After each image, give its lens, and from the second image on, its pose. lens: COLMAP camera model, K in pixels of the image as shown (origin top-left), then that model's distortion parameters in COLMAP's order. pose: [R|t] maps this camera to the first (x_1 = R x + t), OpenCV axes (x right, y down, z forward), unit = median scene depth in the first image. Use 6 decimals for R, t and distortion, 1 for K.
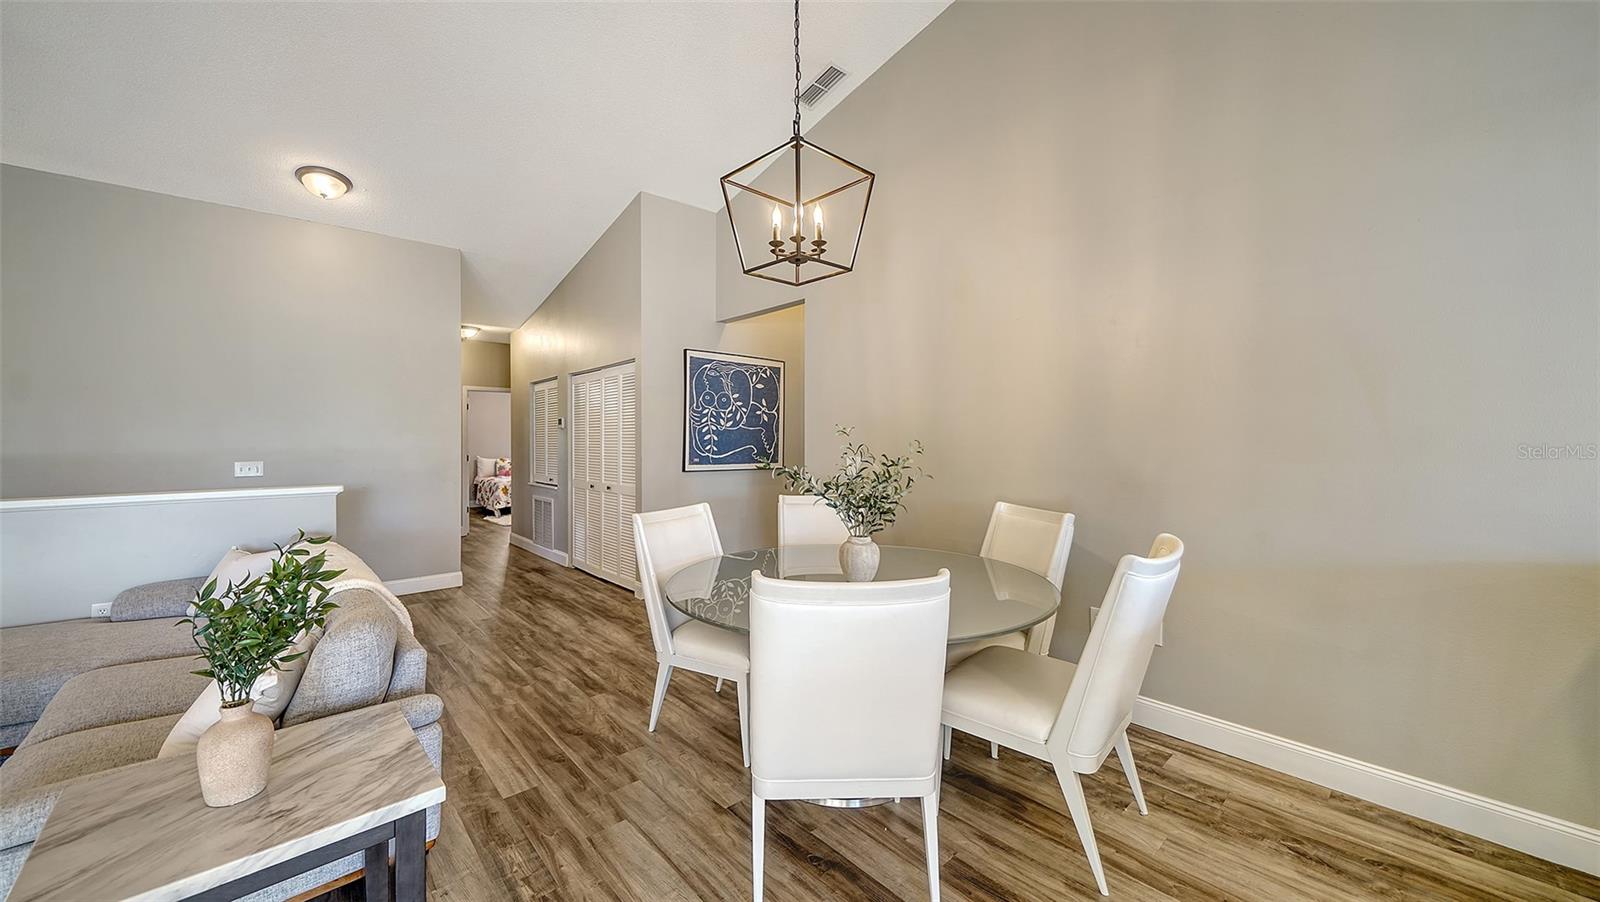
lens RADIAL K [[568.0, 0, 776.1], [0, 568.0, 442.1], [0, 0, 1]] dist [-0.005135, -0.000665]
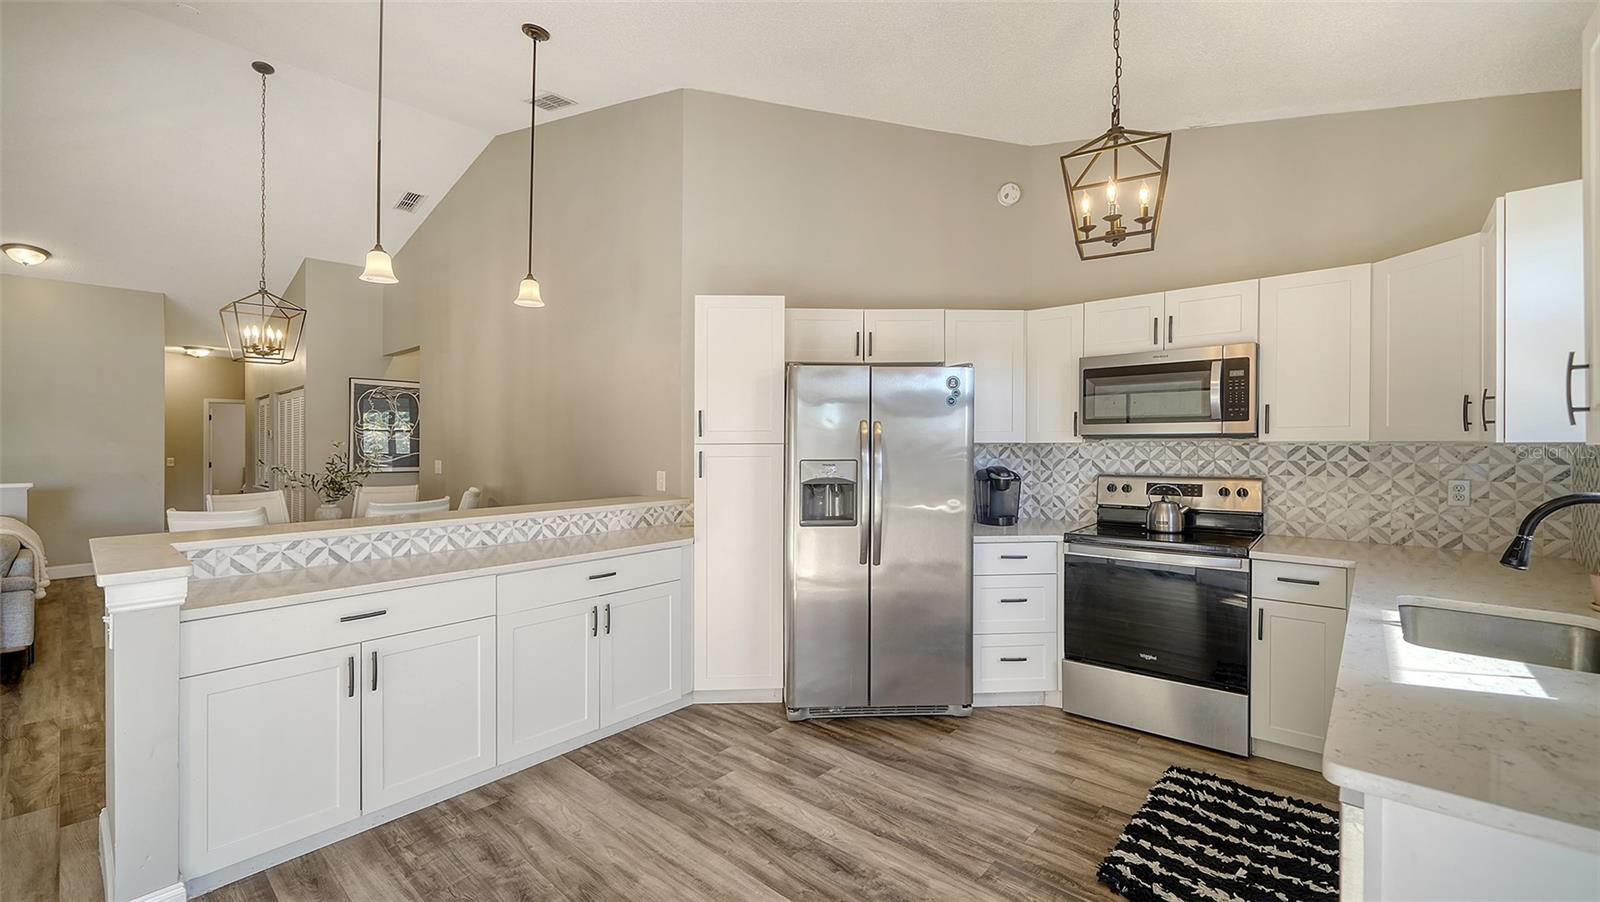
lens RADIAL K [[647.6, 0, 775.1], [0, 647.6, 442.5], [0, 0, 1]] dist [-0.004492, -0.000150]
pose [[0.993361, -0.004483, 0.114955, 0.625172], [0.005173, 0.999970, -0.005702, -0.002608], [-0.114926, 0.006259, 0.993354, -0.568978]]
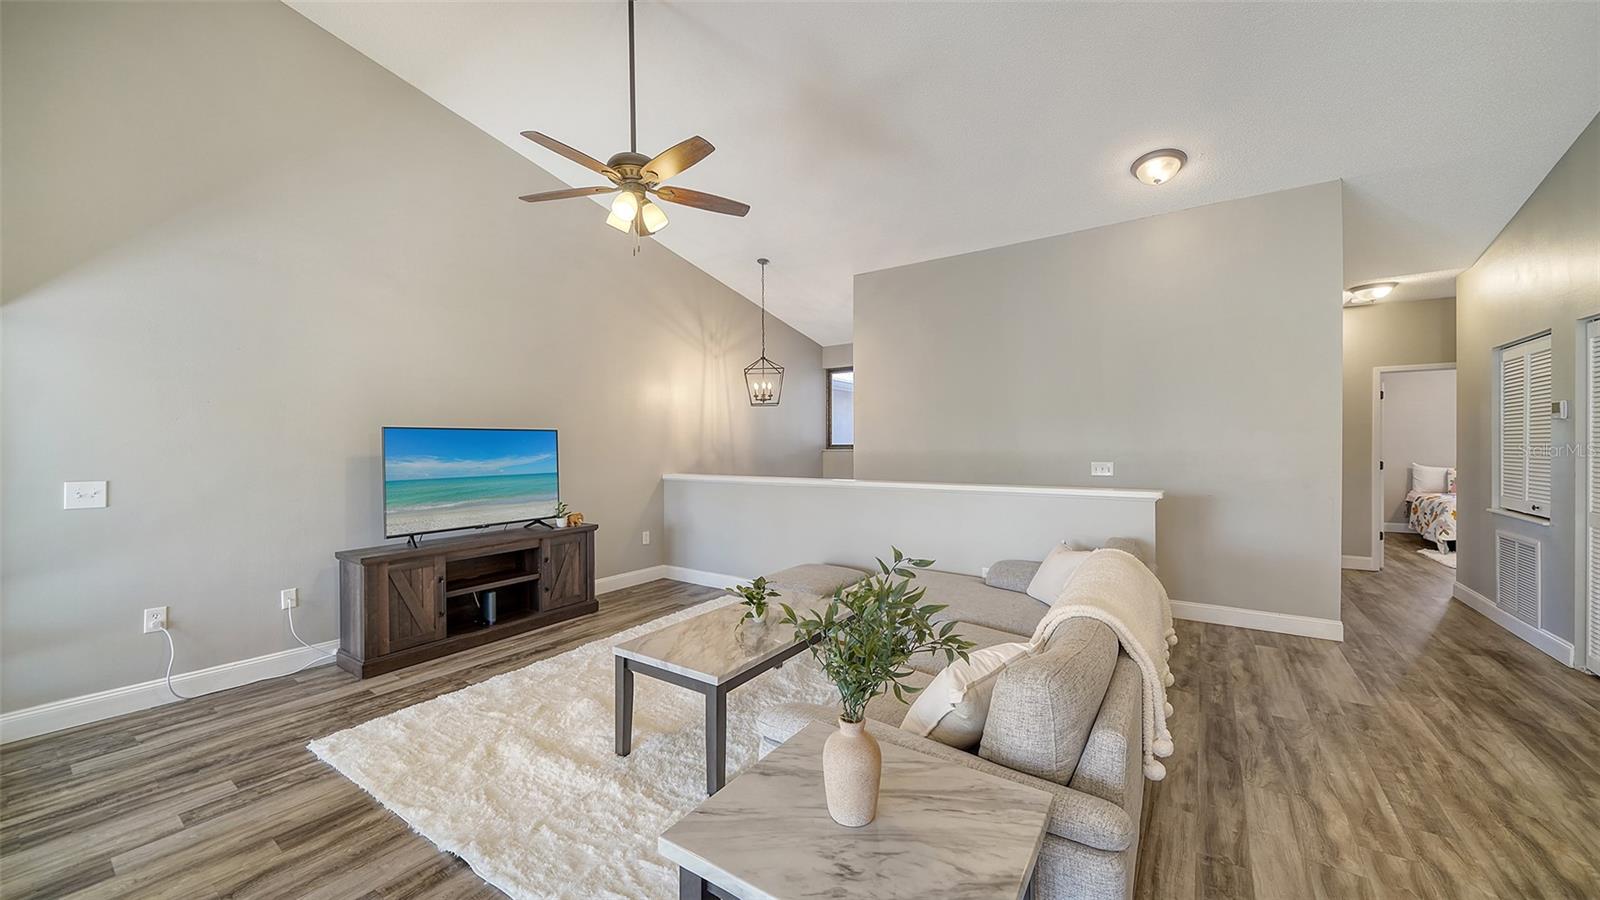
lens RADIAL K [[573.7, 0, 802.0], [0, 573.7, 449.5], [0, 0, 1]] dist [-0.001079, -0.001444]
pose [[0.238852, 0.007977, -0.971023, -0.008768], [0.001296, 0.999963, 0.008534, 0.000430], [0.971055, -0.003297, 0.238833, 0.155807]]
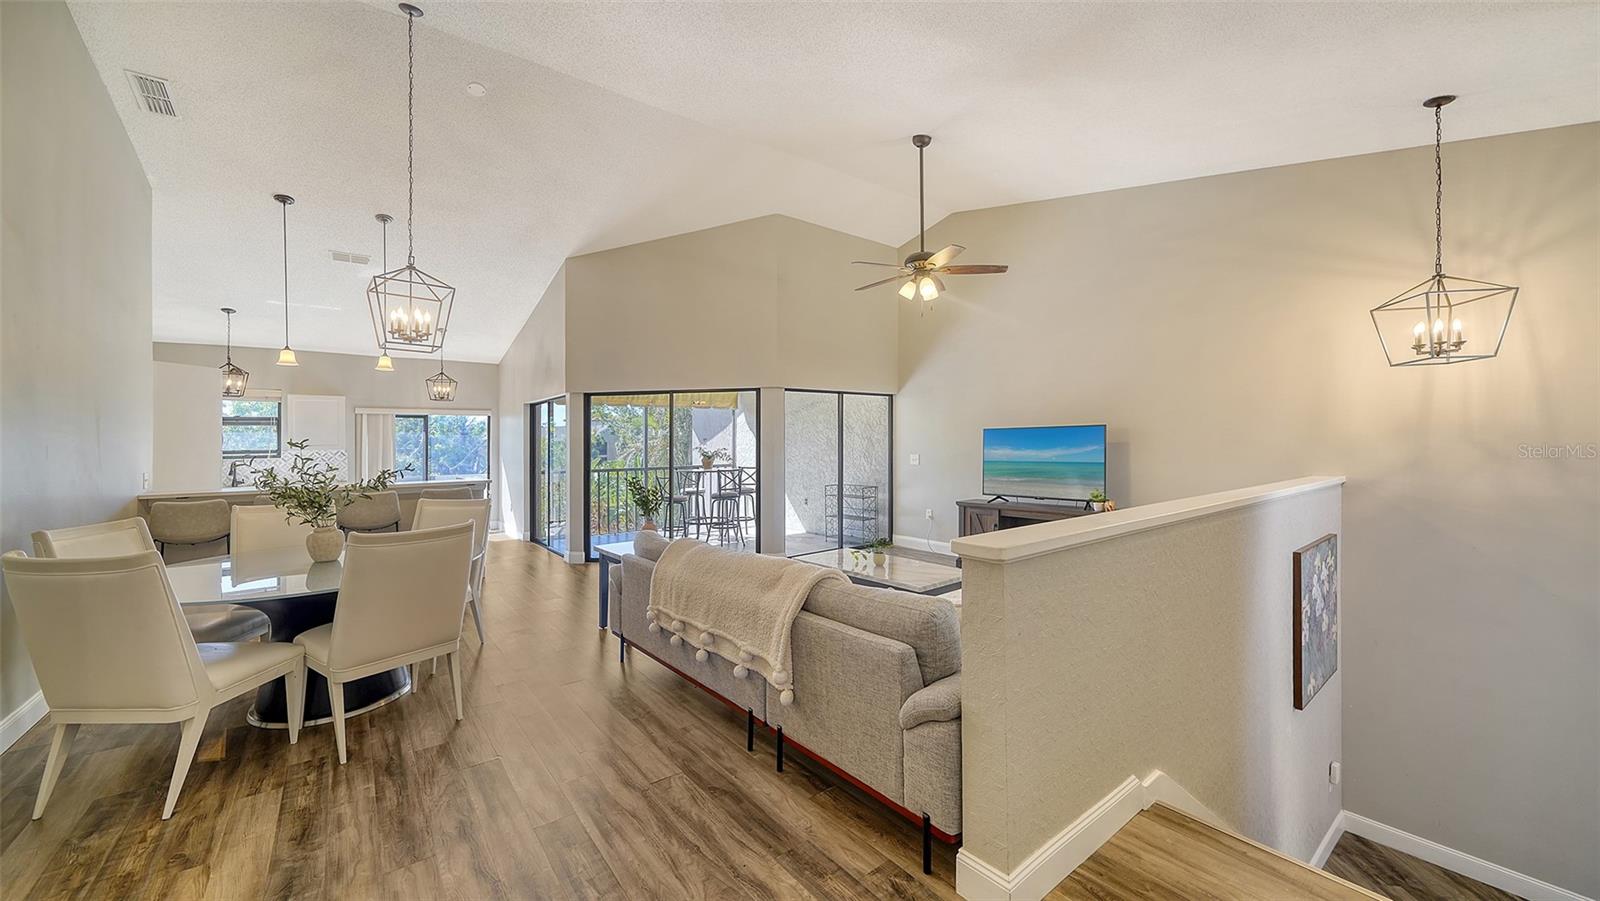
lens RADIAL K [[564.4, 0, 778.2], [0, 564.4, 450.8], [0, 0, 1]] dist [0.000372, -0.000427]
pose [[-0.997706, 0.016565, 0.065643, -0.461935], [0.017962, 0.999623, 0.020752, -0.008701], [-0.065274, 0.021884, -0.997627, 1.030772]]
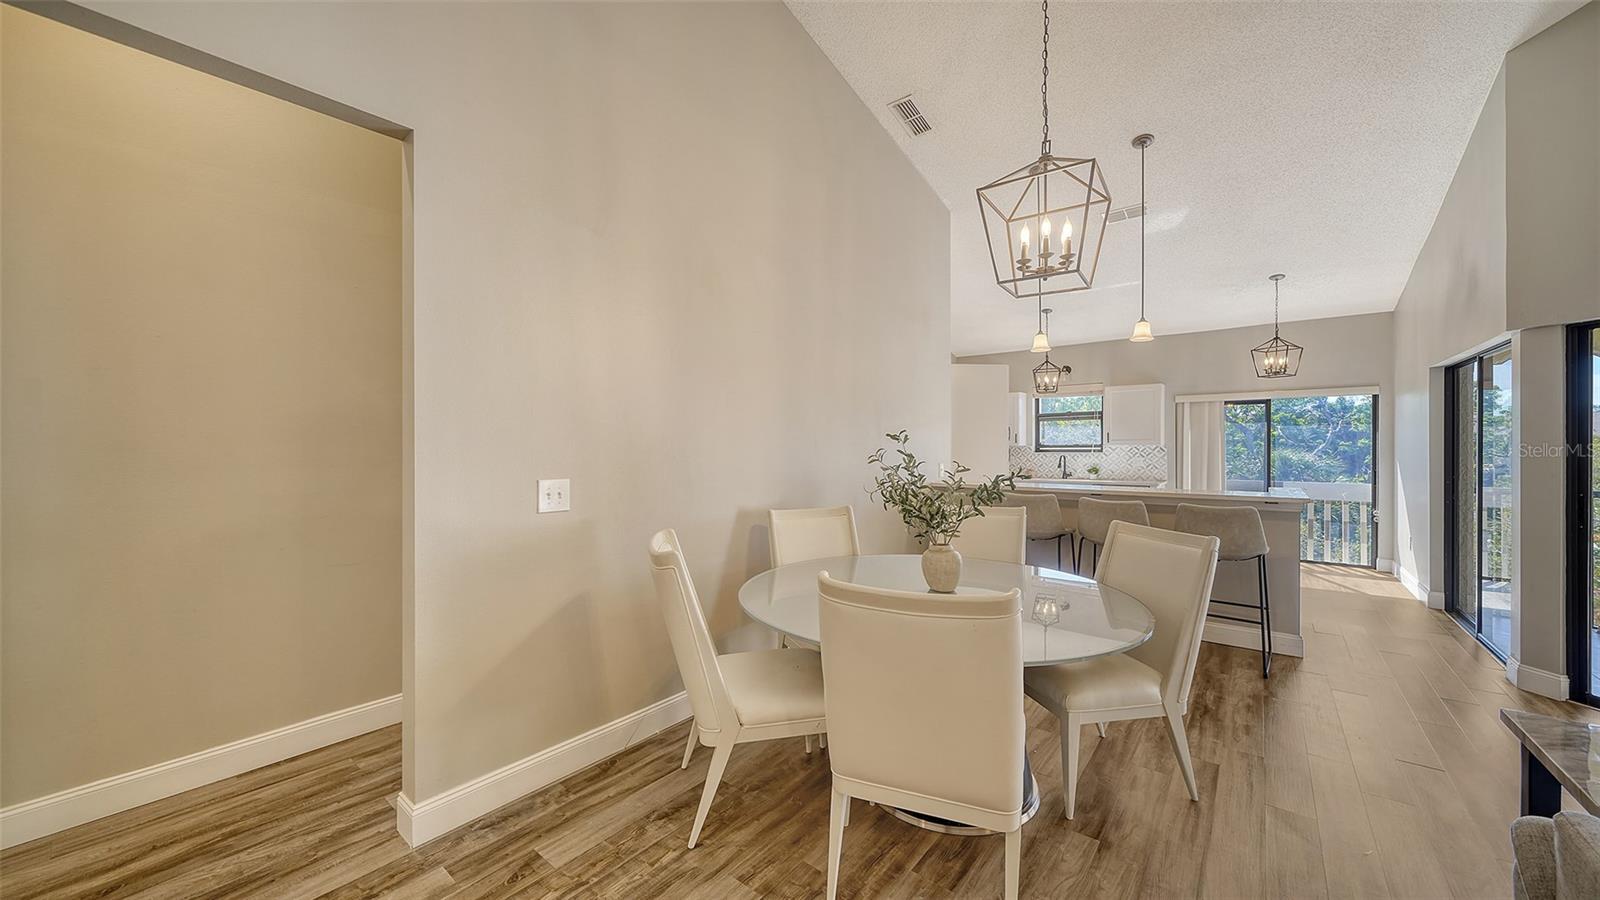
lens RADIAL K [[573.7, 0, 795.1], [0, 573.7, 441.5], [0, 0, 1]] dist [-0.001079, -0.001444]
pose [[-0.171213, 0.010968, 0.985173, -0.378867], [0.010106, 0.999905, -0.009375, -0.005082], [-0.985182, 0.008351, -0.171308, 0.667241]]
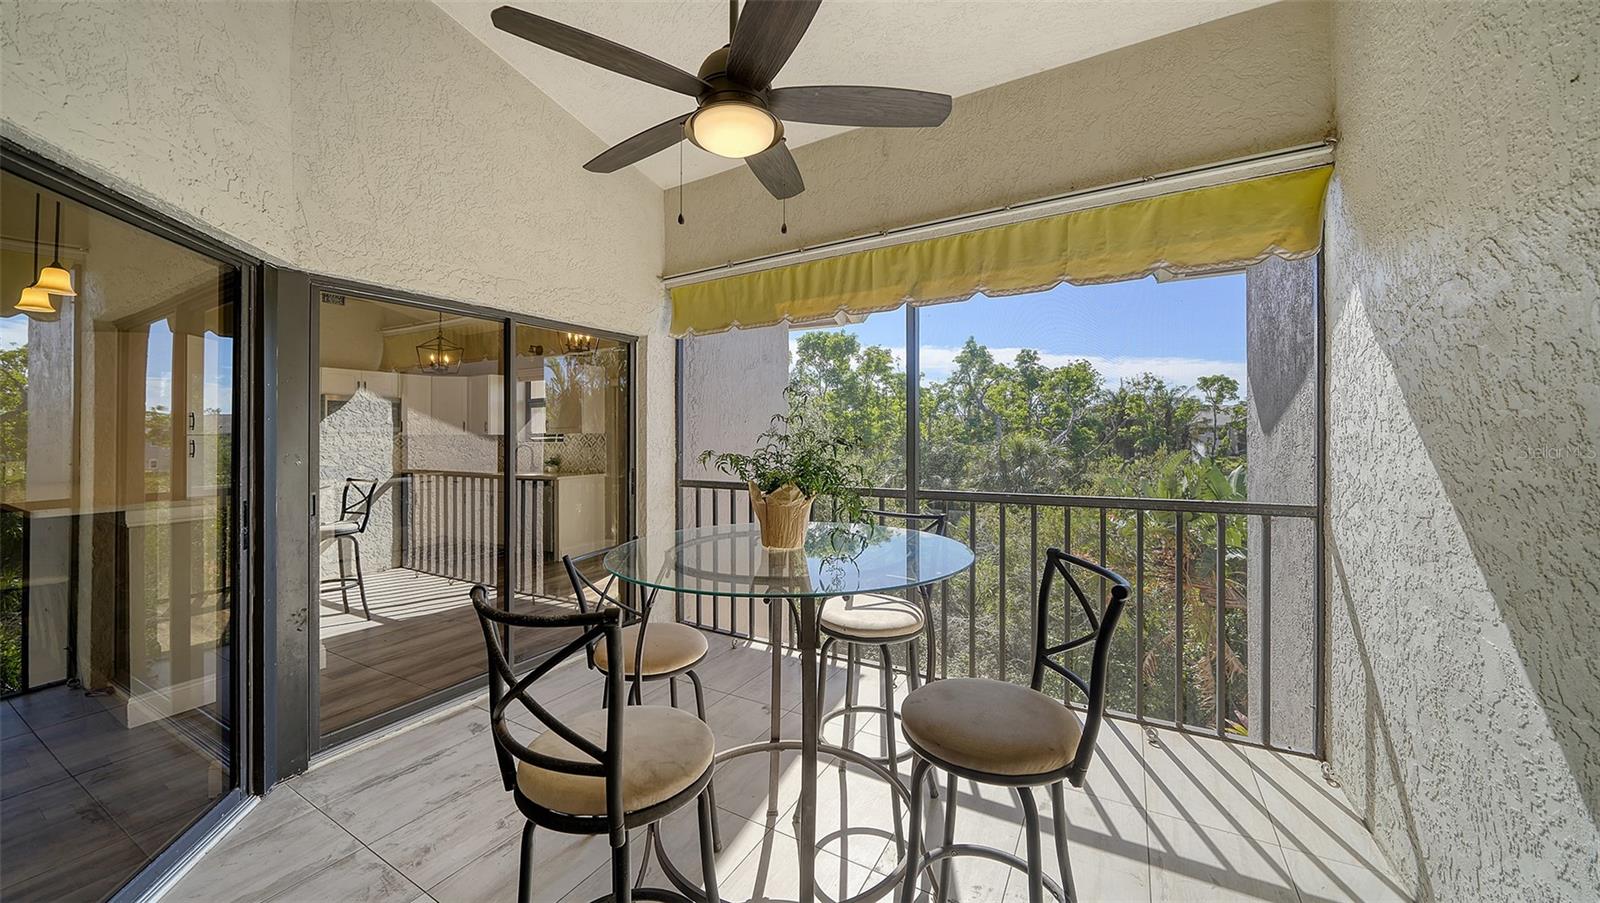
lens RADIAL K [[568.0, 0, 791.7], [0, 568.0, 437.4], [0, 0, 1]] dist [-0.005135, -0.000665]
pose [[-0.334551, 0.003134, 0.942372, -0.462671], [0.018801, 0.999818, 0.003350, 0.013447], [-0.942190, 0.018839, -0.334549, -0.466928]]
